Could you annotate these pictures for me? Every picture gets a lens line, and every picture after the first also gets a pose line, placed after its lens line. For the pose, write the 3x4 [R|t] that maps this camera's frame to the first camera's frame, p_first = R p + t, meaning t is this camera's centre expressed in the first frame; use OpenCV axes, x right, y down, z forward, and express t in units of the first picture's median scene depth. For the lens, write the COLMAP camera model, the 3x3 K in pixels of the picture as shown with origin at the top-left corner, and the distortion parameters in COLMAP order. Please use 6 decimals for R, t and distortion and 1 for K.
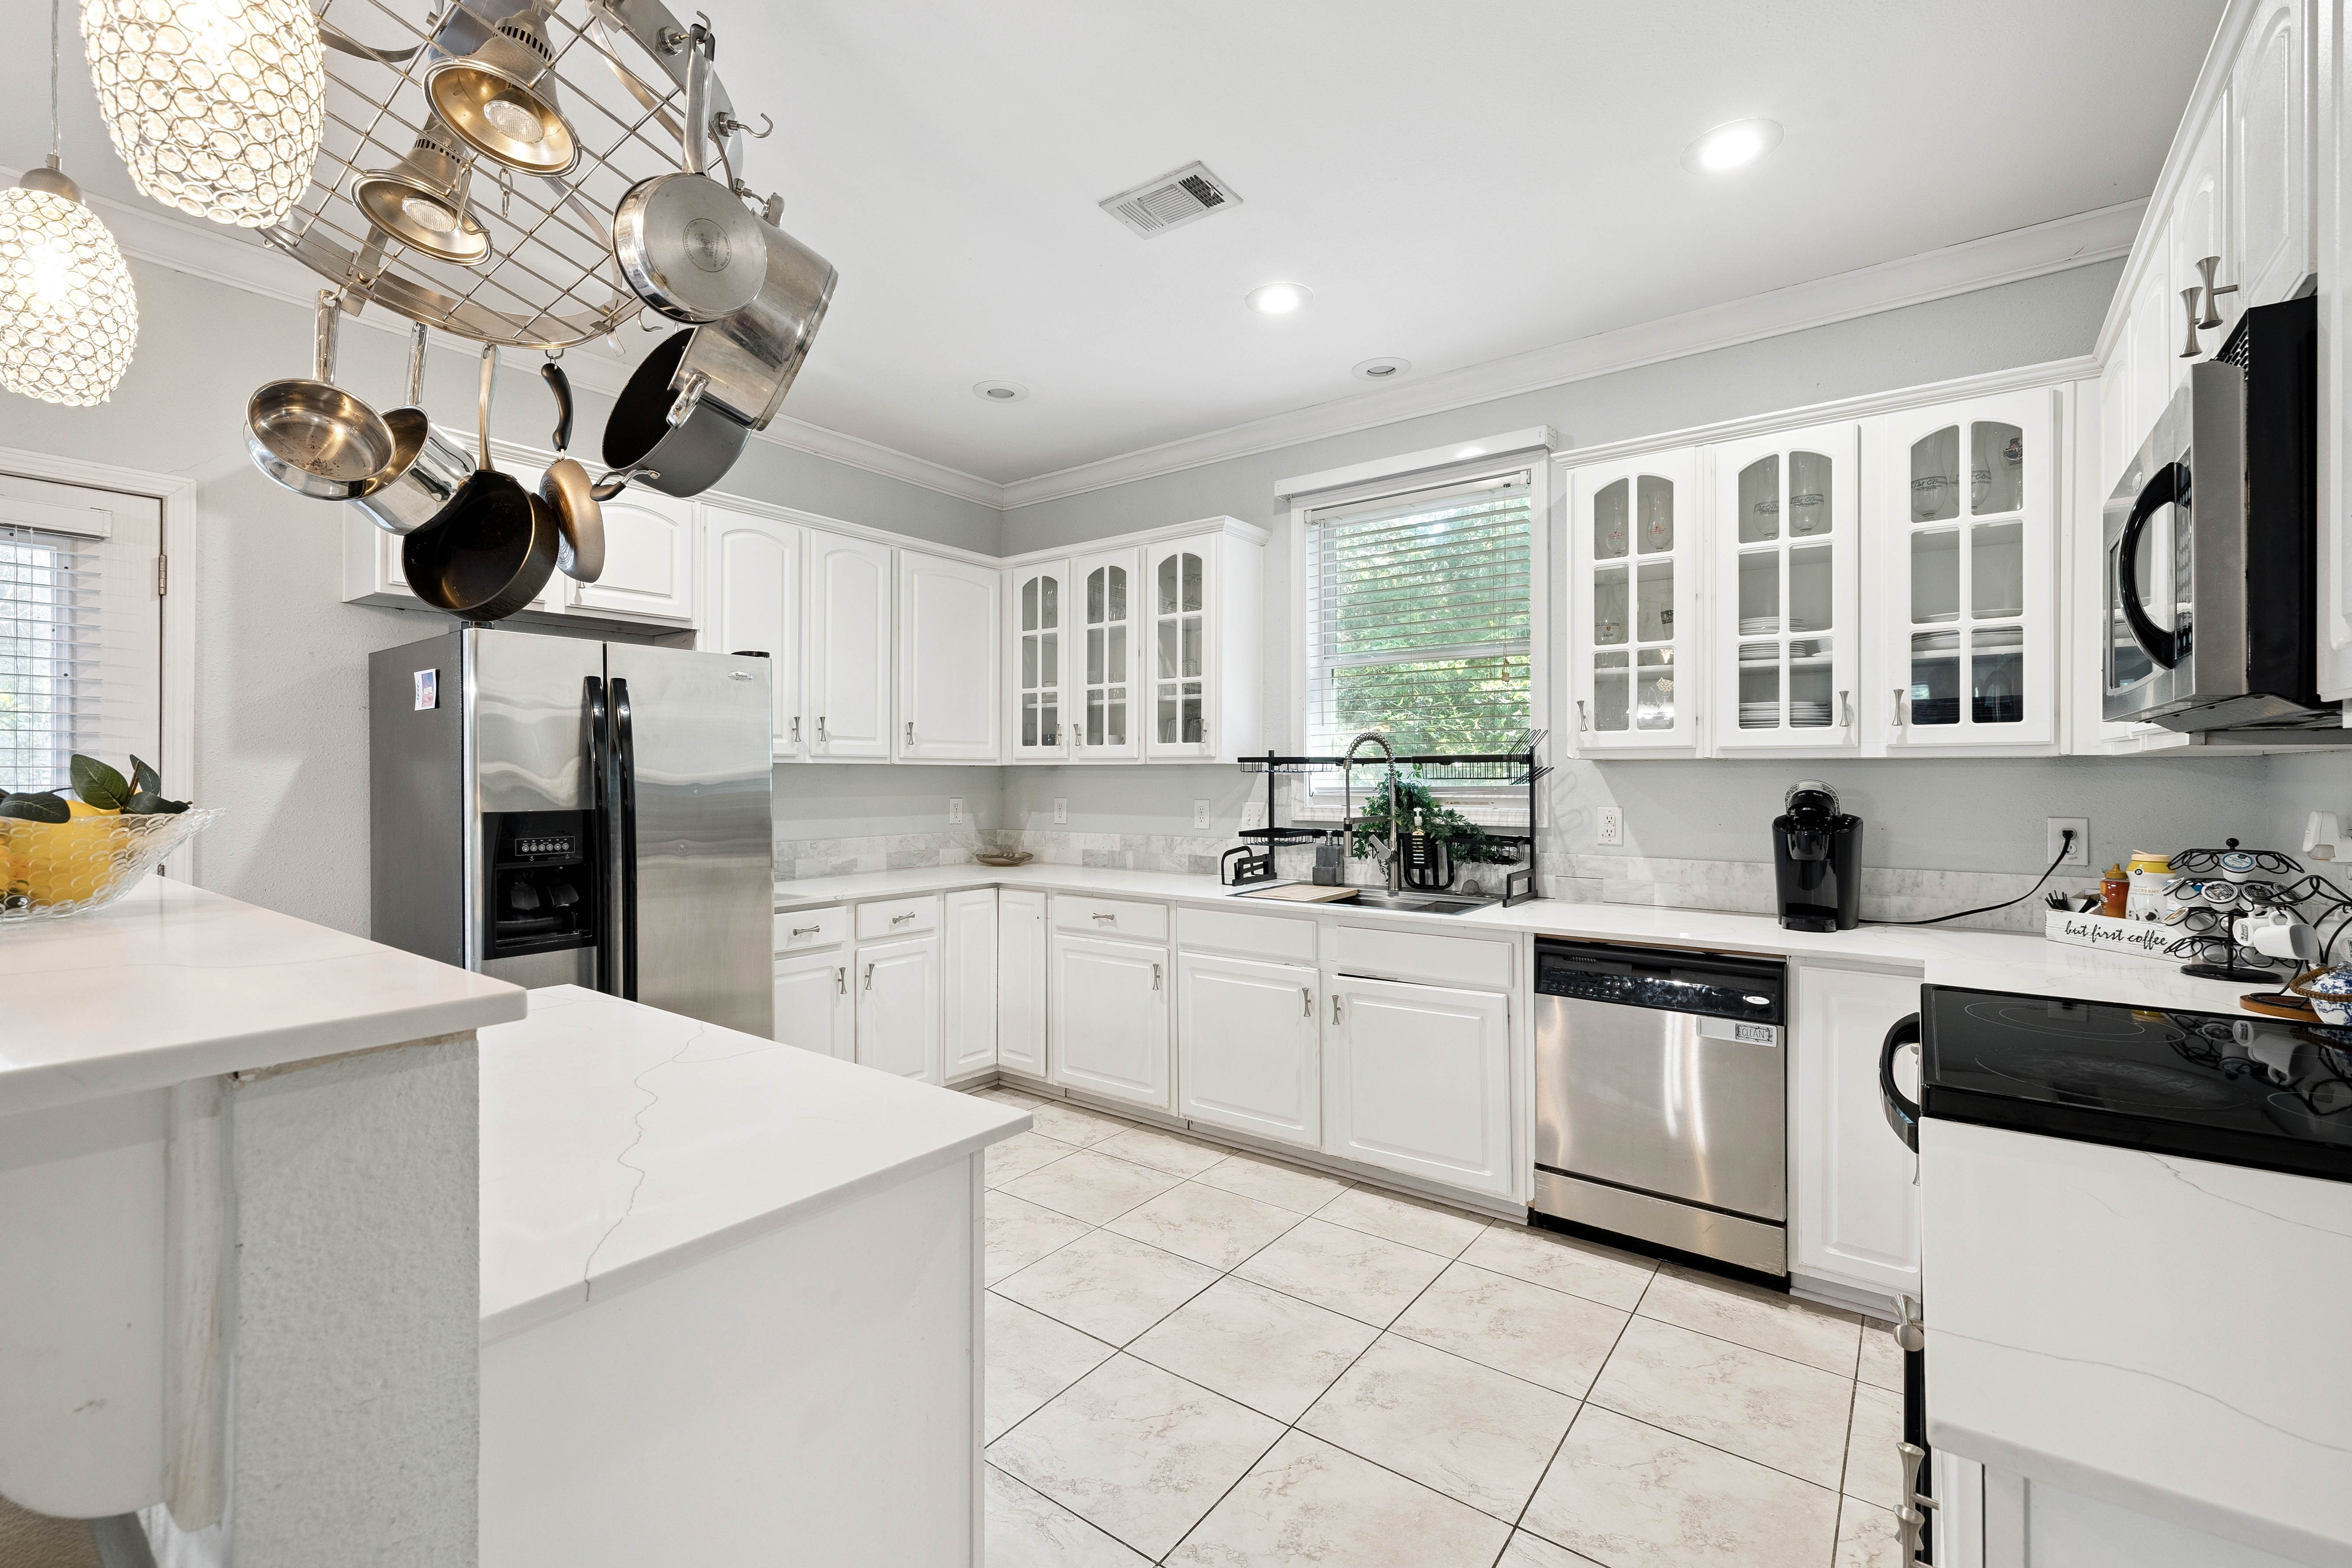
lens RADIAL K [[997.3, 0, 1164.9], [0, 997.3, 781.8], [0, 0, 1]] dist [-0.001354, 0.000943]
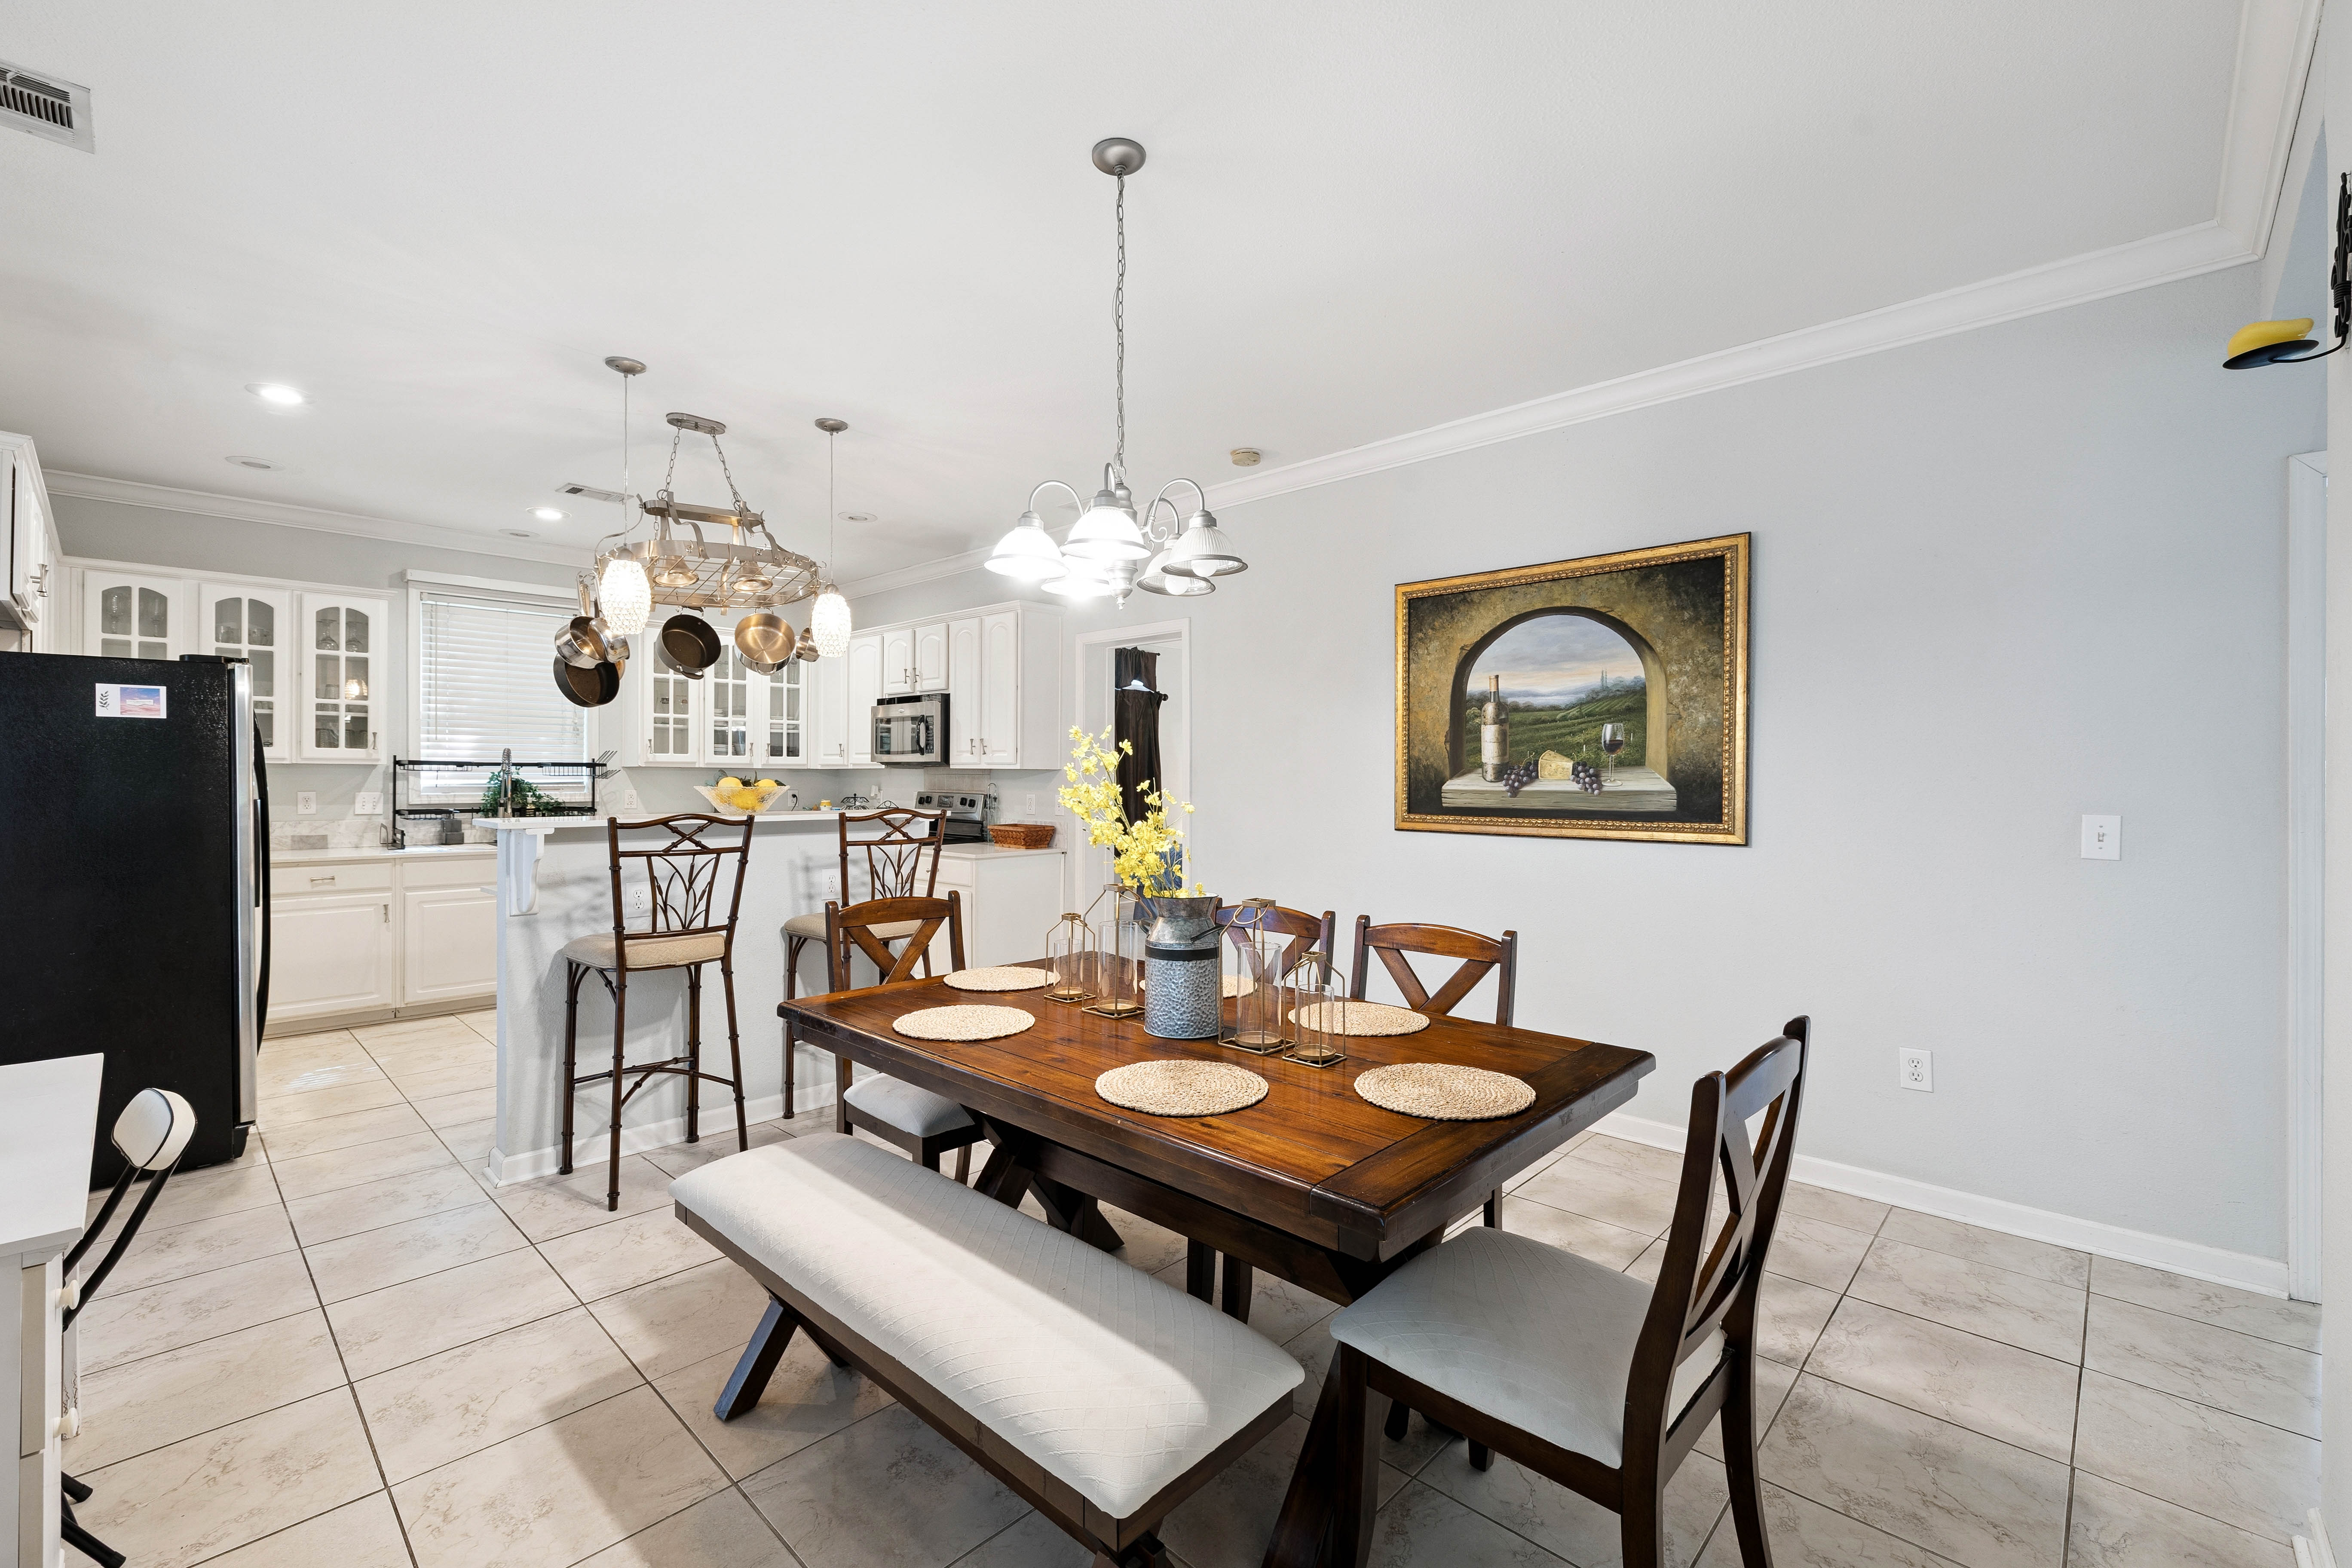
lens RADIAL K [[997.3, 0, 1164.3], [0, 997.3, 784.0], [0, 0, 1]] dist [-0.001354, 0.000943]
pose [[0.120566, -0.006150, 0.992686, -1.608256], [0.000335, 0.999981, 0.006155, 0.001388], [-0.992705, -0.000410, 0.120566, -0.351159]]
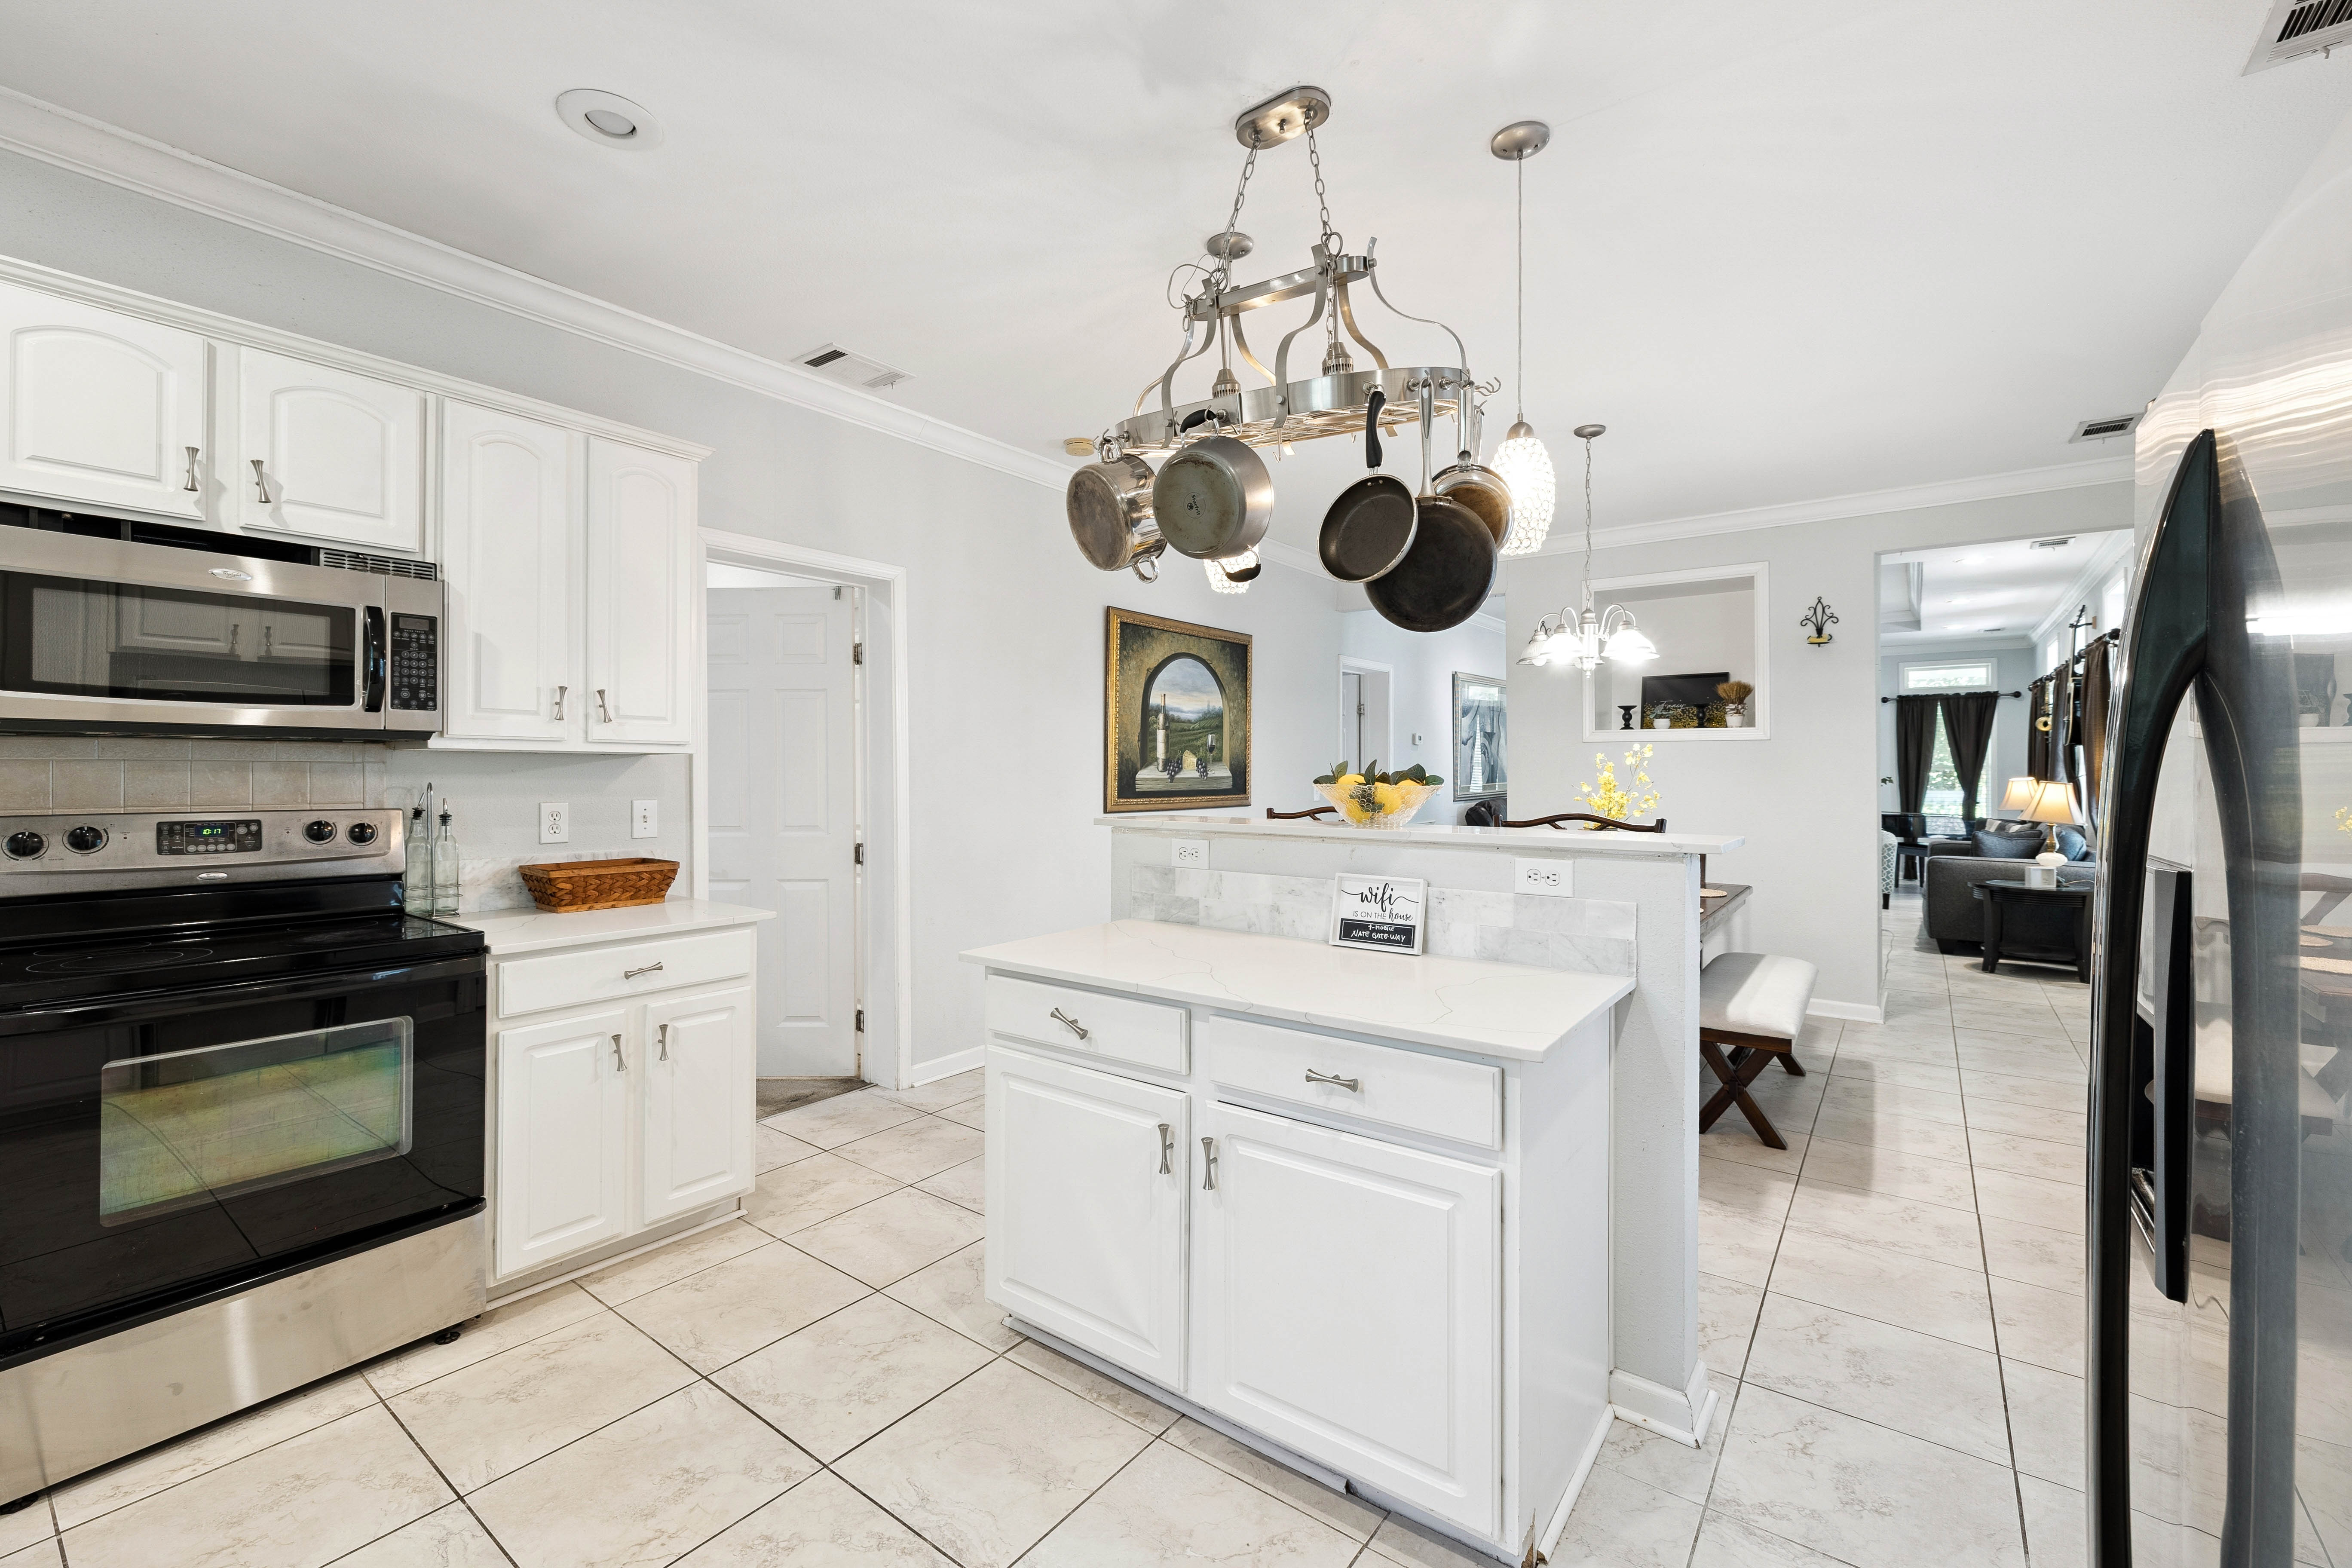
lens RADIAL K [[997.3, 0, 1175.7], [0, 997.3, 773.5], [0, 0, 1]] dist [-0.001354, 0.000943]
pose [[-0.999980, -0.002084, -0.005951, -0.226148], [-0.002134, 0.999963, 0.008389, -0.005255], [0.005933, 0.008402, -0.999947, 1.213441]]
